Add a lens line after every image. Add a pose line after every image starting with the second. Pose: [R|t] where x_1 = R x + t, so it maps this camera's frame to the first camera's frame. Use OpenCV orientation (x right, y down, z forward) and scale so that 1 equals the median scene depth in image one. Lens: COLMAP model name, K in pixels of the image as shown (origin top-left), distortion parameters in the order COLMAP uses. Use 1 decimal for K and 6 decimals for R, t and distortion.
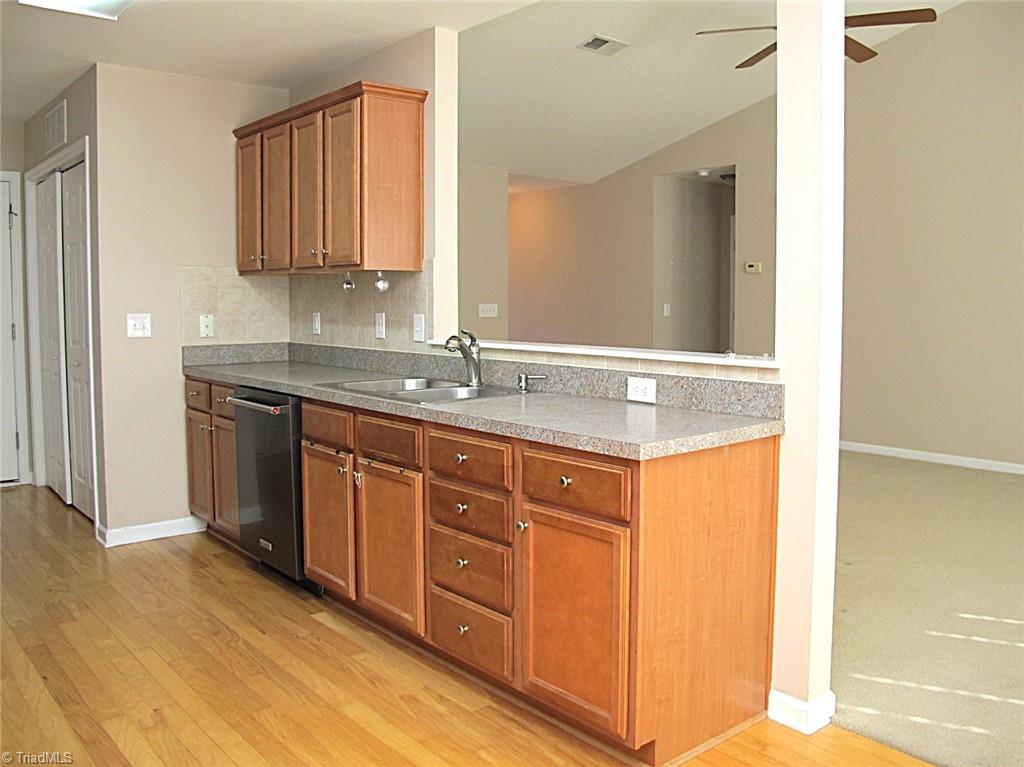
lens RADIAL K [[859.3, 0, 516.3], [0, 859.3, 358.6], [0, 0, 1]] dist [-0.156665, 0.113087]
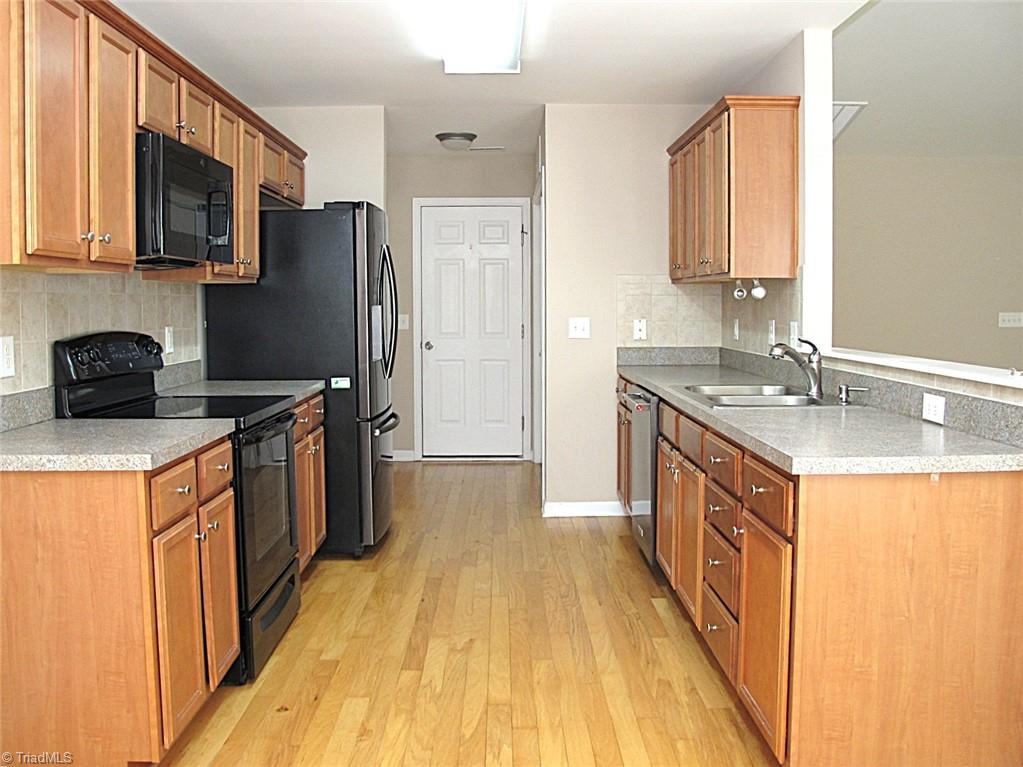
lens RADIAL K [[869.1, 0, 516.2], [0, 869.1, 361.5], [0, 0, 1]] dist [-0.155150, 0.128518]
pose [[0.775628, 0.038331, -0.630026, 0.321183], [-0.041084, 0.999104, 0.010207, -0.003270], [0.629852, 0.017967, 0.776507, 0.033309]]
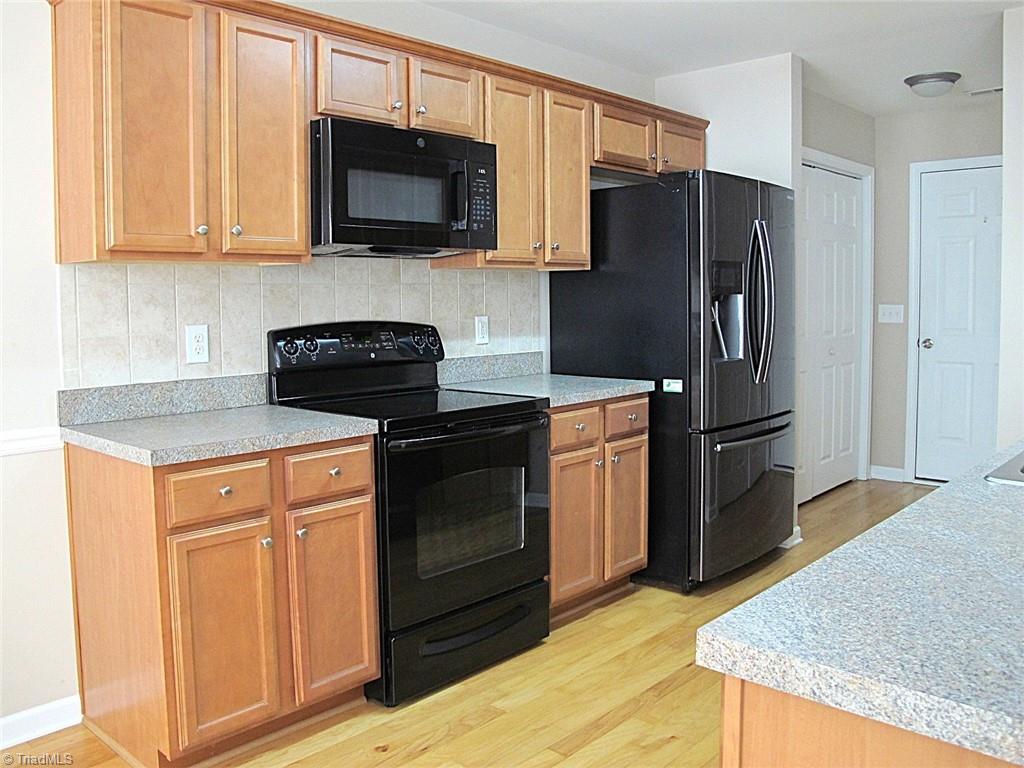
lens RADIAL K [[859.3, 0, 516.3], [0, 859.3, 359.1], [0, 0, 1]] dist [-0.156665, 0.113087]
pose [[0.135866, 0.071052, -0.988176, 0.349435], [-0.060639, 0.996151, 0.063288, -0.038236], [0.988870, 0.051323, 0.139651, 0.533534]]
